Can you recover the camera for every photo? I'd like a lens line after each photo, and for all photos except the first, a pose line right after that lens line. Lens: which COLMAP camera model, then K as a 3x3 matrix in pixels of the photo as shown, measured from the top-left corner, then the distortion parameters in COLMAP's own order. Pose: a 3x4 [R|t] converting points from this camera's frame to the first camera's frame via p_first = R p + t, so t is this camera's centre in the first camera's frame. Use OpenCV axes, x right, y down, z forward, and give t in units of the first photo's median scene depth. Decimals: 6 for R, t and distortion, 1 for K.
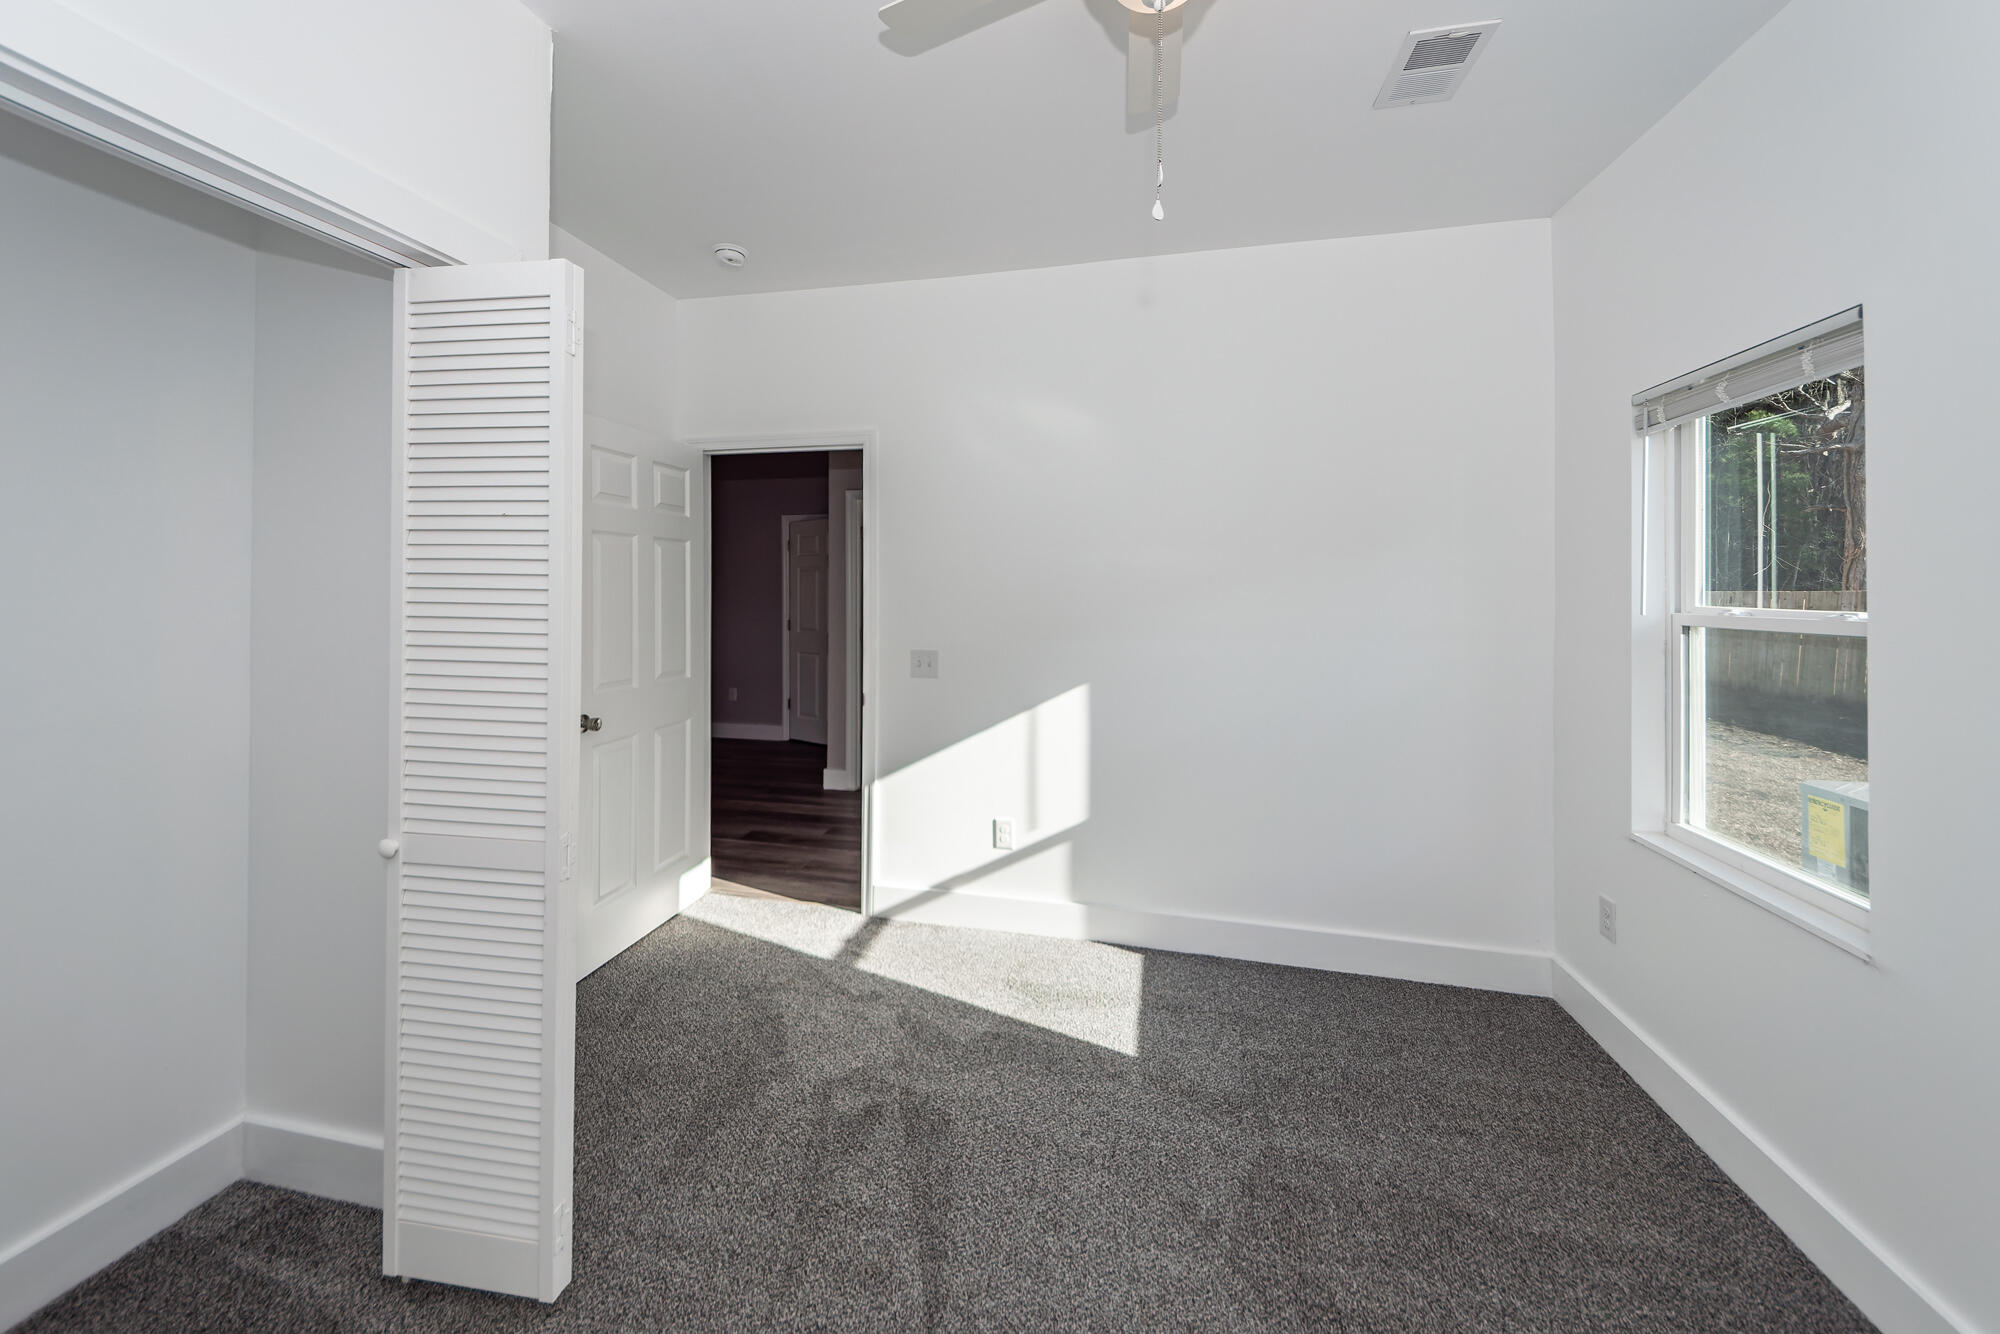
lens RADIAL K [[743.9, 0, 955.5], [0, 743.9, 592.7], [0, 0, 1]] dist [0.007091, -0.001594]
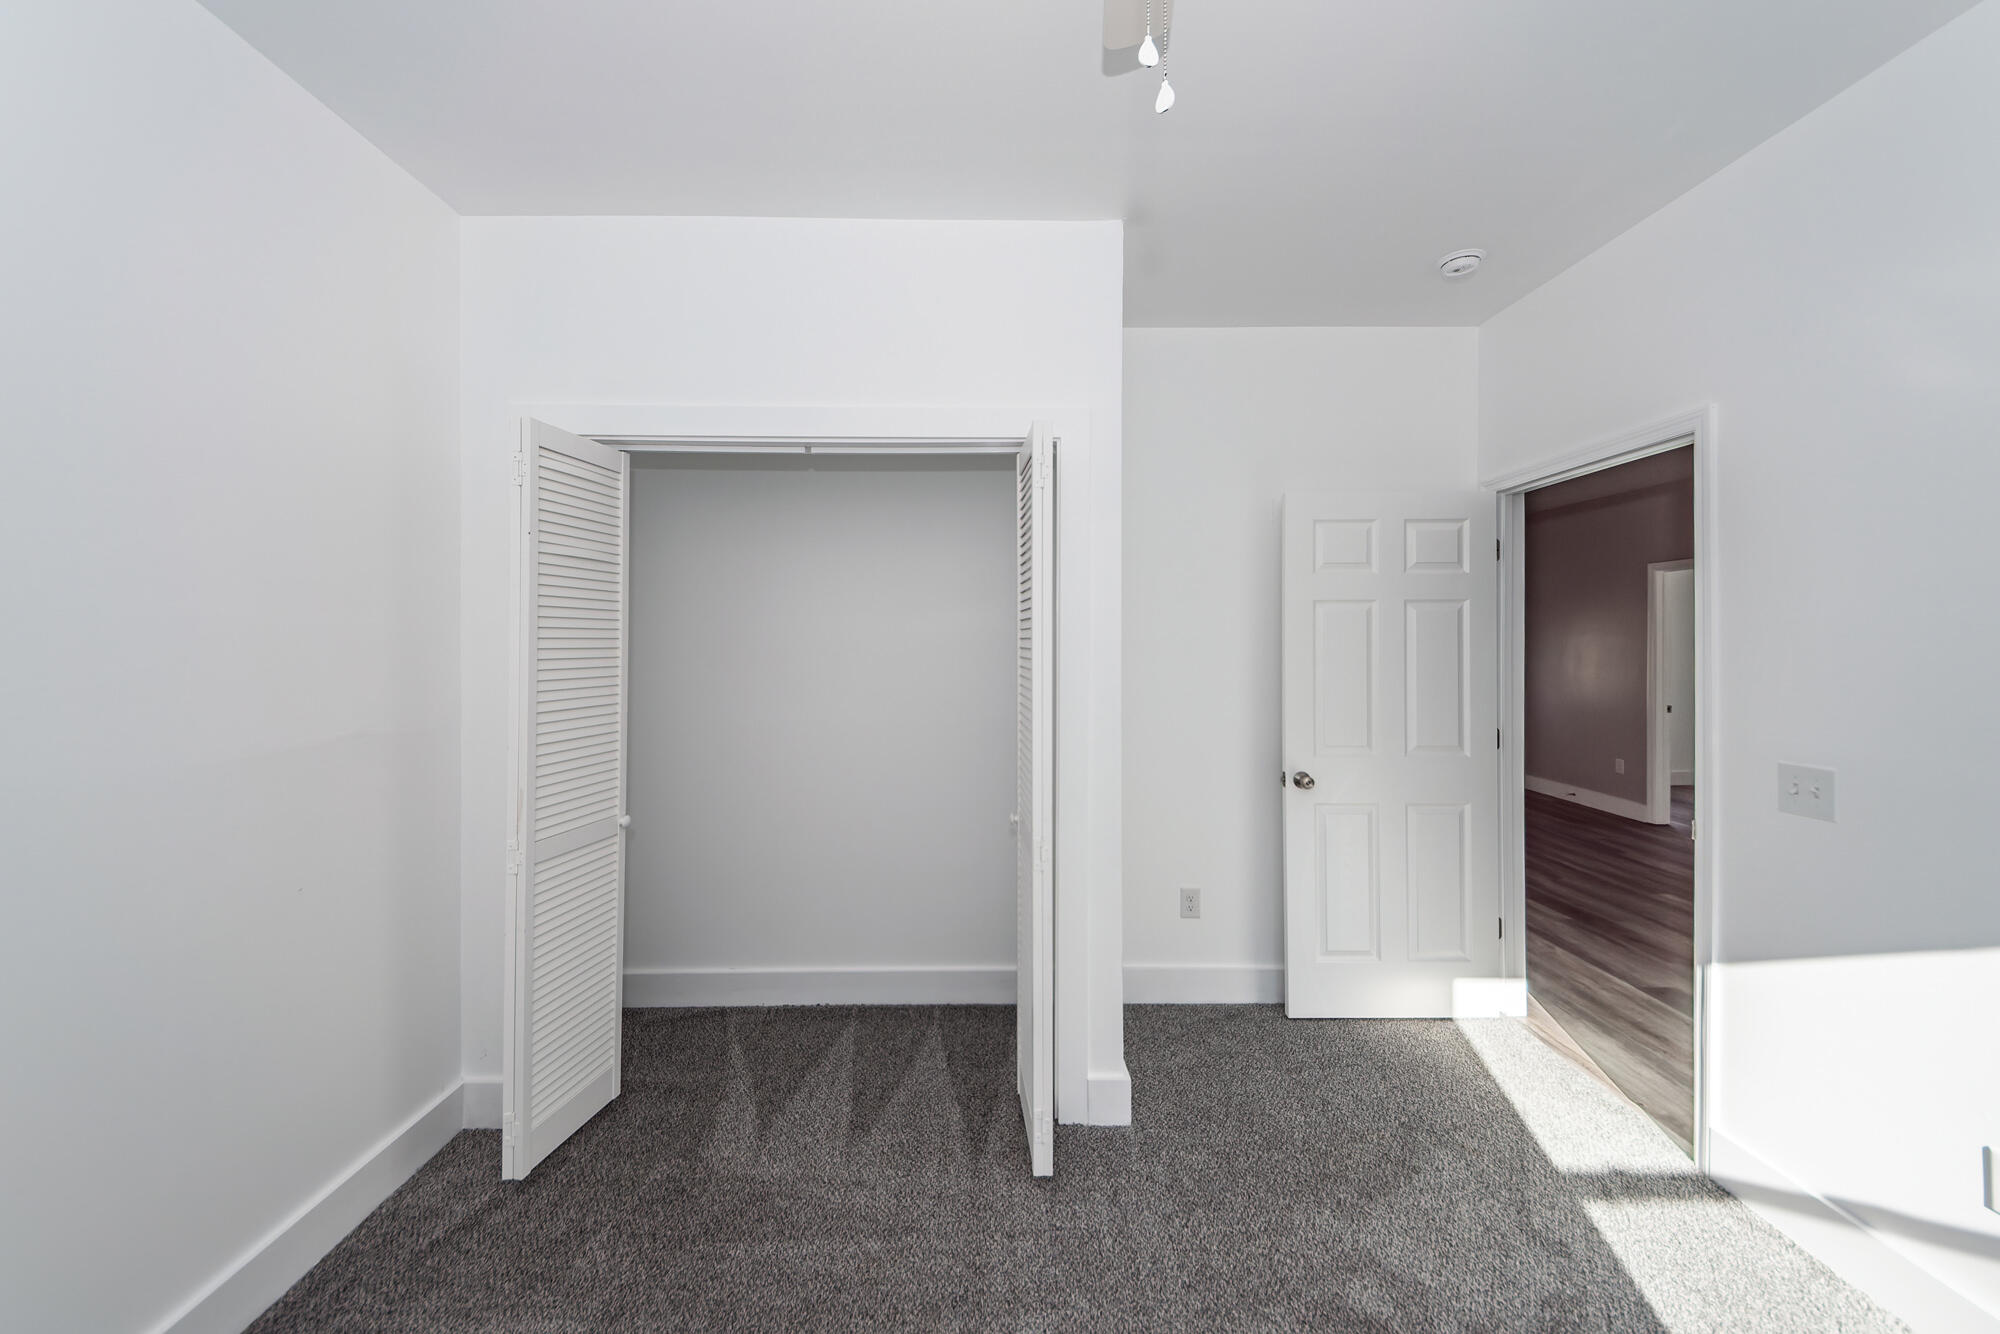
lens RADIAL K [[743.9, 0, 1049.4], [0, 743.9, 646.8], [0, 0, 1]] dist [0.007091, -0.001594]
pose [[0.259424, 0.002170, -0.965761, 0.380426], [-0.001791, 0.999997, 0.001766, -0.016141], [0.965762, 0.001271, 0.259427, 0.313914]]
